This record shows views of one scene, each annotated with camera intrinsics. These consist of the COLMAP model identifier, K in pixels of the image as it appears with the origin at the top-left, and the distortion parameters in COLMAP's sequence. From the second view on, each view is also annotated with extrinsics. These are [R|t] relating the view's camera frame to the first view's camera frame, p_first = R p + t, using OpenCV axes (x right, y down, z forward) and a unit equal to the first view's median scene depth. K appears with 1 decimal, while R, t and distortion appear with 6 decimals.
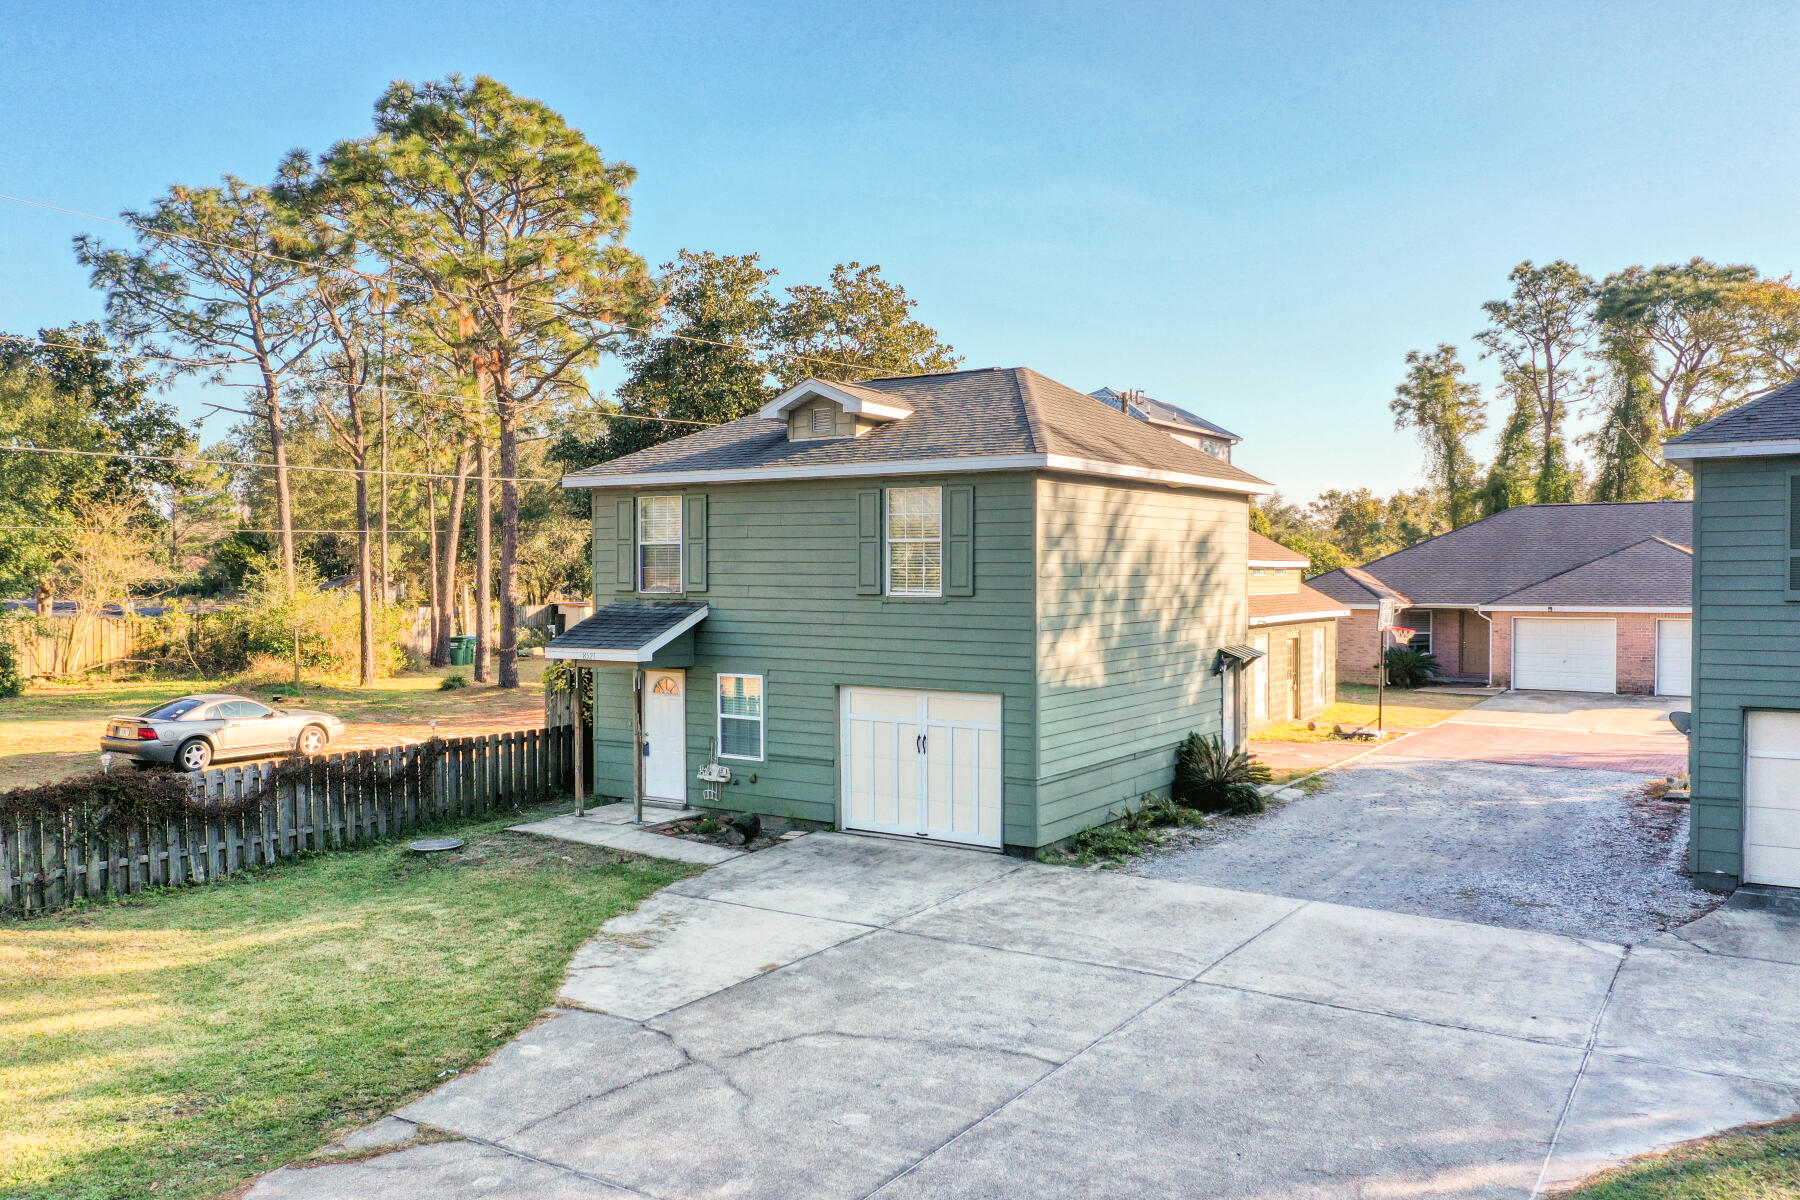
lens RADIAL K [[1426.6, 0, 900.0], [0, 1426.6, 590.5], [0, 0, 1]] dist [0.003625, 0.007001]
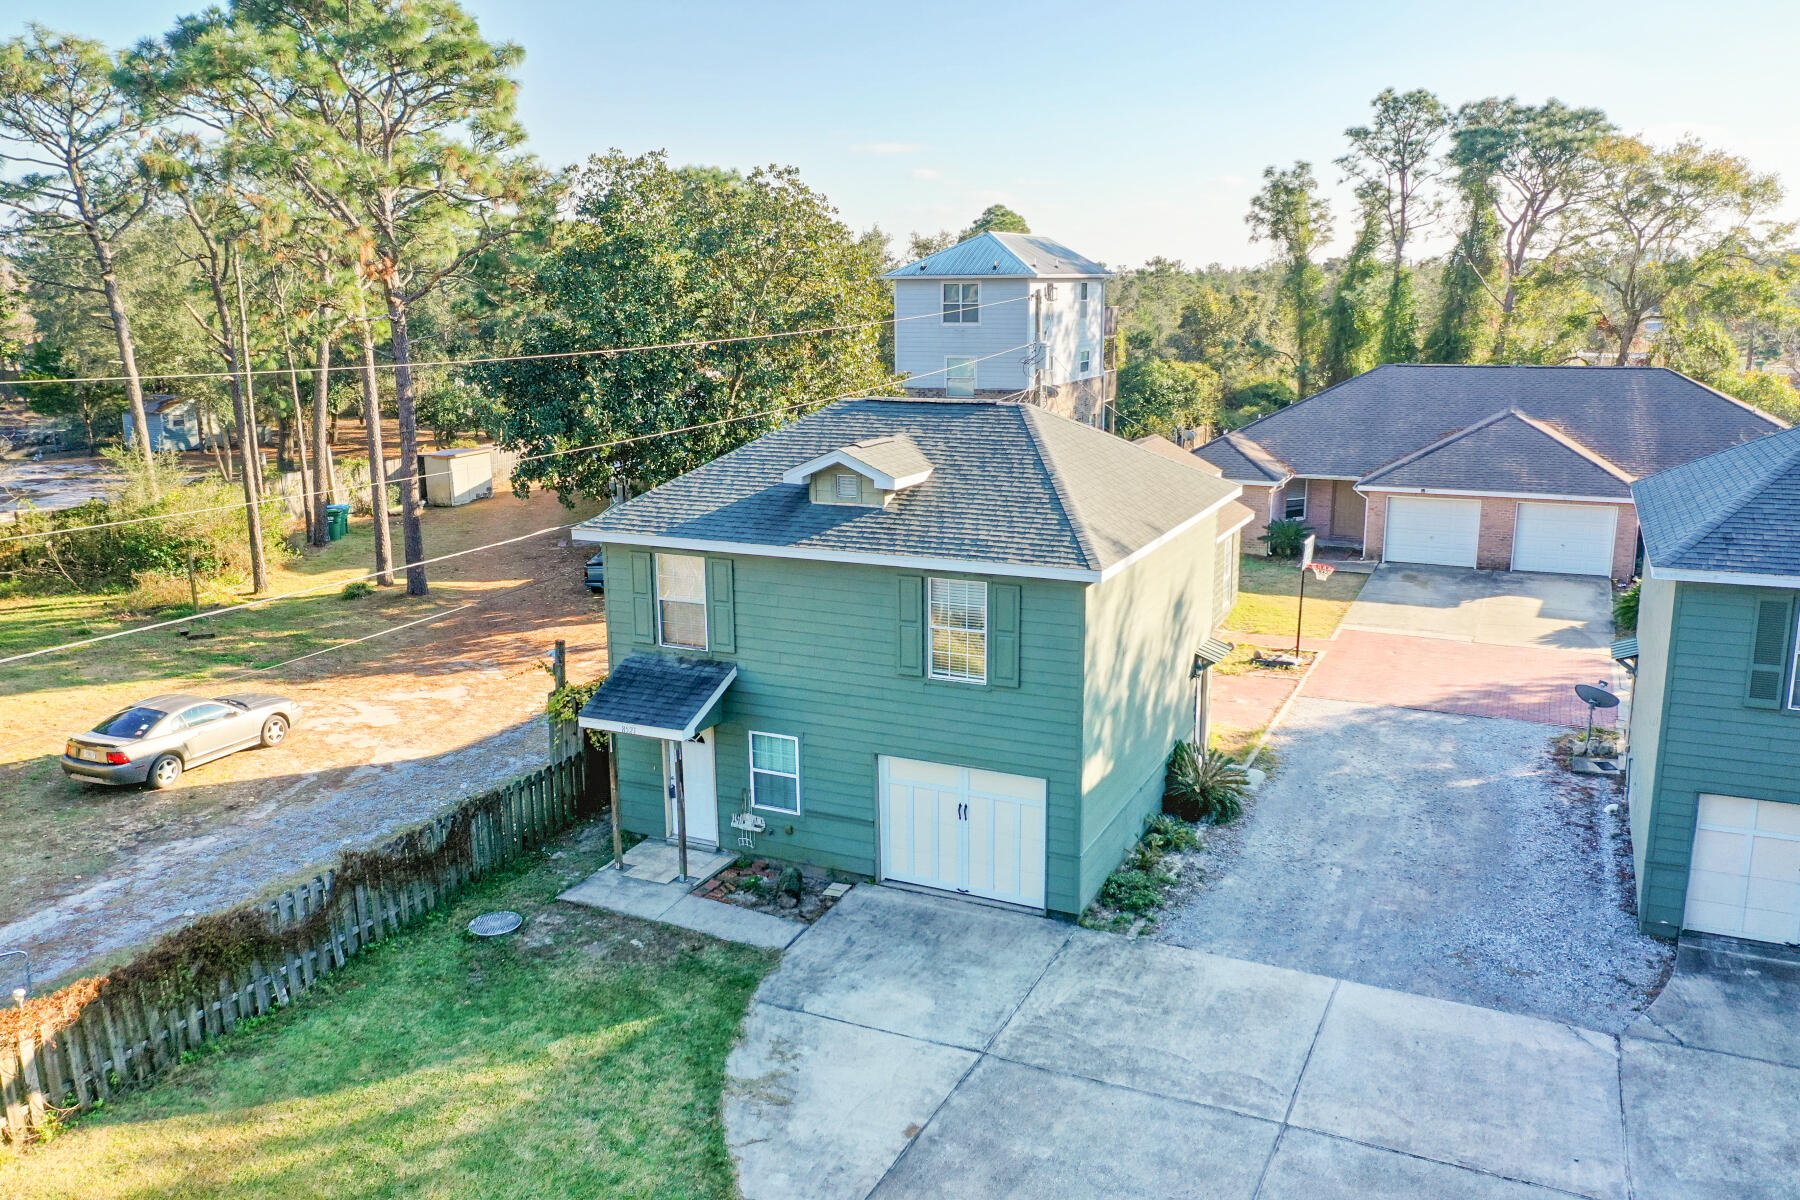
lens RADIAL K [[1426.6, 0, 902.7], [0, 1426.6, 595.6], [0, 0, 1]] dist [0.003625, 0.007001]
pose [[0.989786, -0.036654, 0.137771, -0.160368], [0.008678, 0.980081, 0.198410, -0.247526], [-0.142299, -0.195187, 0.970388, 0.001872]]
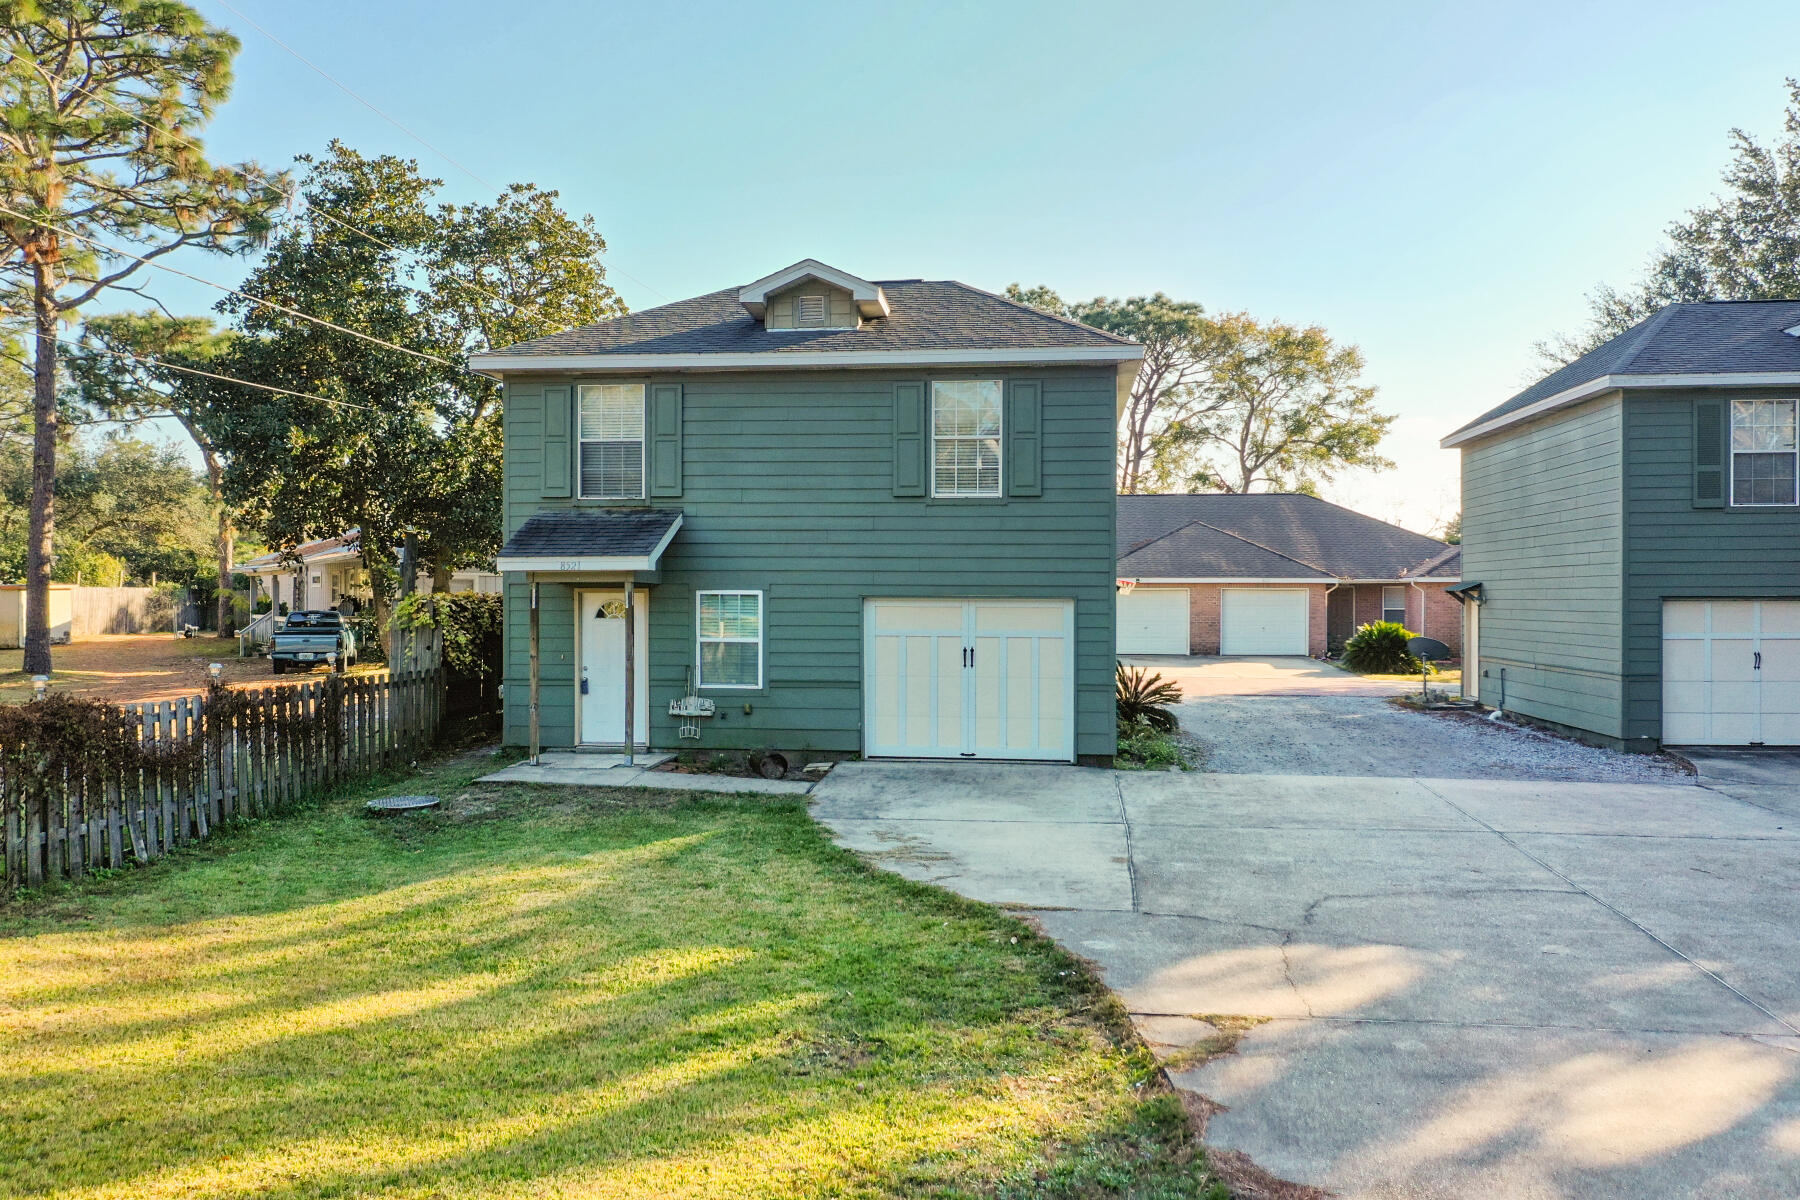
lens RADIAL K [[1426.6, 0, 906.3], [0, 1426.6, 593.3], [0, 0, 1]] dist [0.003625, 0.007001]
pose [[0.890174, 0.002117, 0.455616, -0.418713], [0.004796, 0.999890, -0.014016, 0.074084], [-0.455596, 0.014662, 0.890066, 0.178846]]
